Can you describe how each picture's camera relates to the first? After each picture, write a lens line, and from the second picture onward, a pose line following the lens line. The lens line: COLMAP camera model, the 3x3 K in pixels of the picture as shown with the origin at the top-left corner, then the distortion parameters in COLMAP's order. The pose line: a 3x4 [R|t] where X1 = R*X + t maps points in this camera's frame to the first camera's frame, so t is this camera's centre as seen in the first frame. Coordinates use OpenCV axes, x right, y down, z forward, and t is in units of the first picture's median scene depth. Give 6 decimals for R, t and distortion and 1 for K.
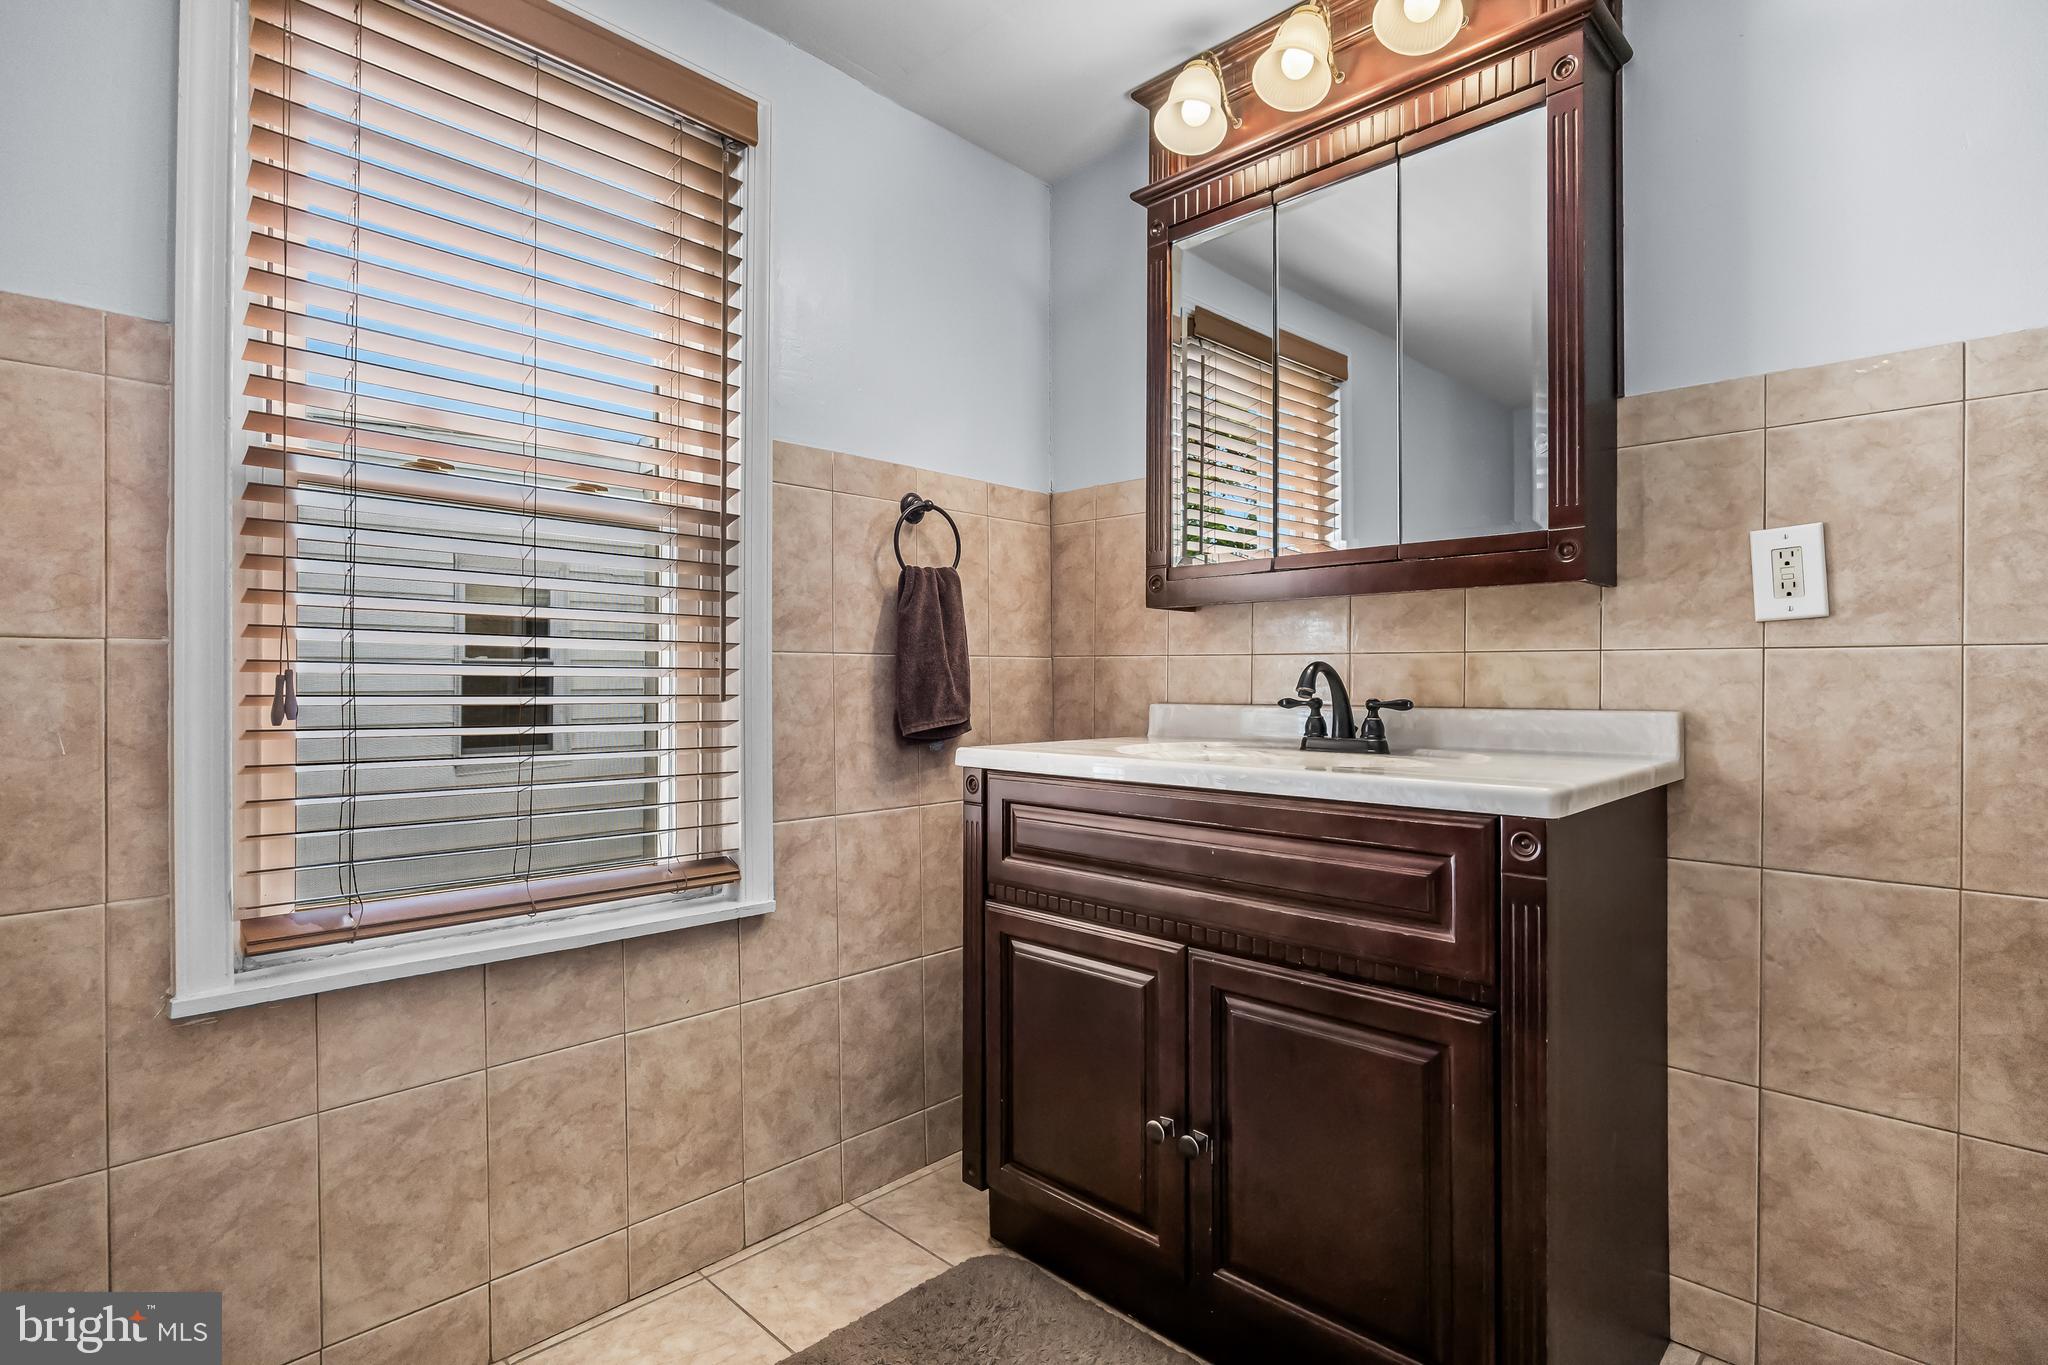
lens RADIAL K [[1003.7, 0, 1026.7], [0, 1003.7, 670.2], [0, 0, 1]] dist [-0.010314, 0.000683]
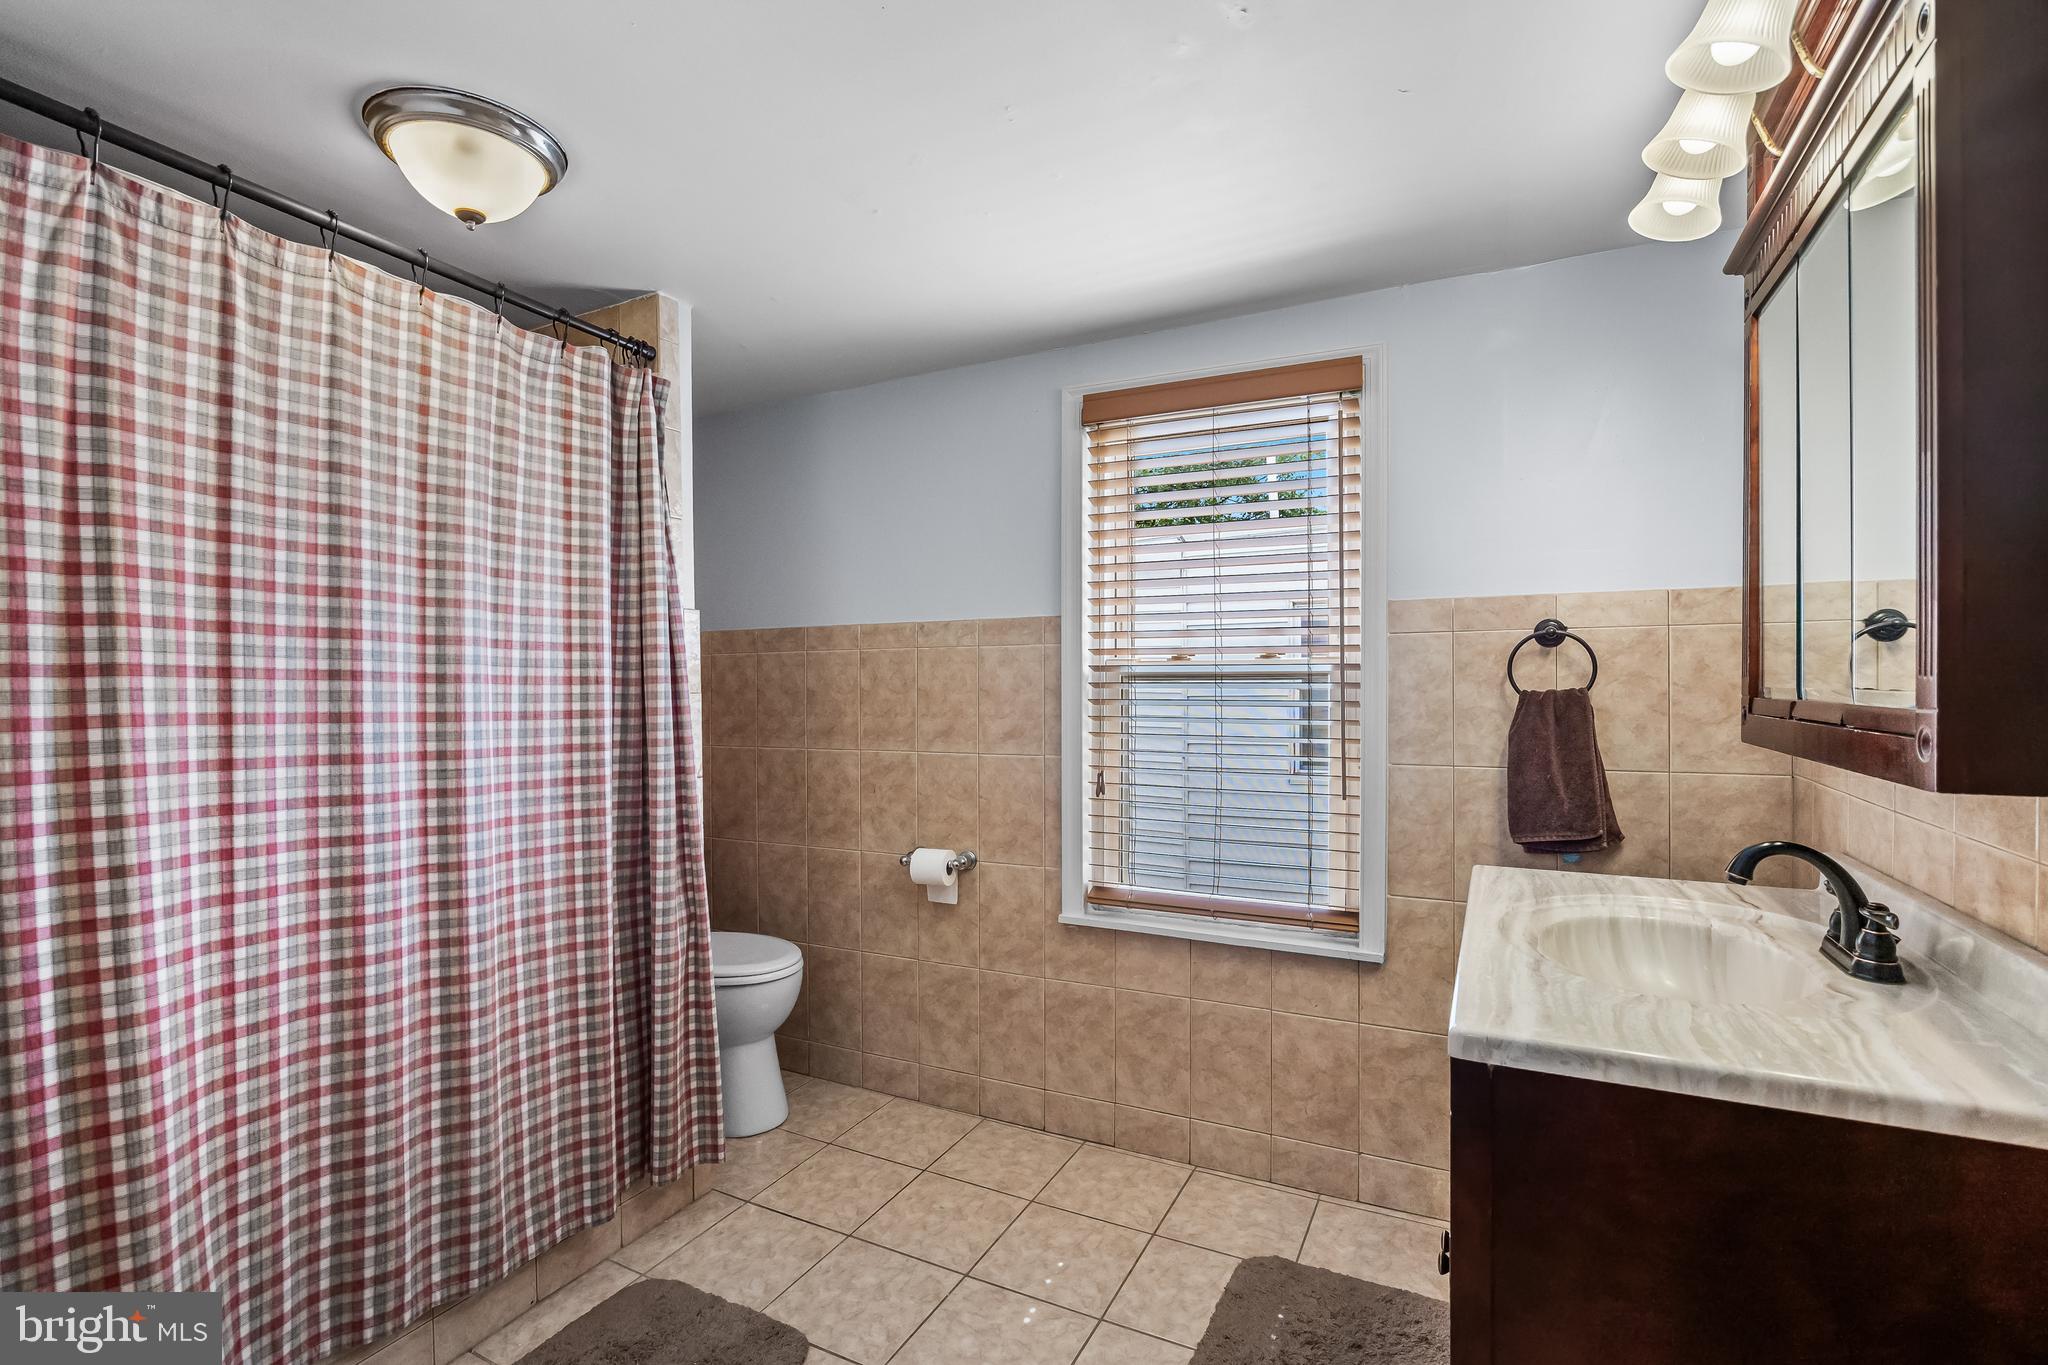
lens RADIAL K [[903.1, 0, 1028.6], [0, 903.1, 673.9], [0, 0, 1]] dist [-0.003031, -0.000086]
pose [[0.315397, -0.008966, -0.948917, 0.740477], [0.018587, 0.999822, -0.003269, -0.146708], [0.948778, -0.016607, 0.315507, 0.189772]]
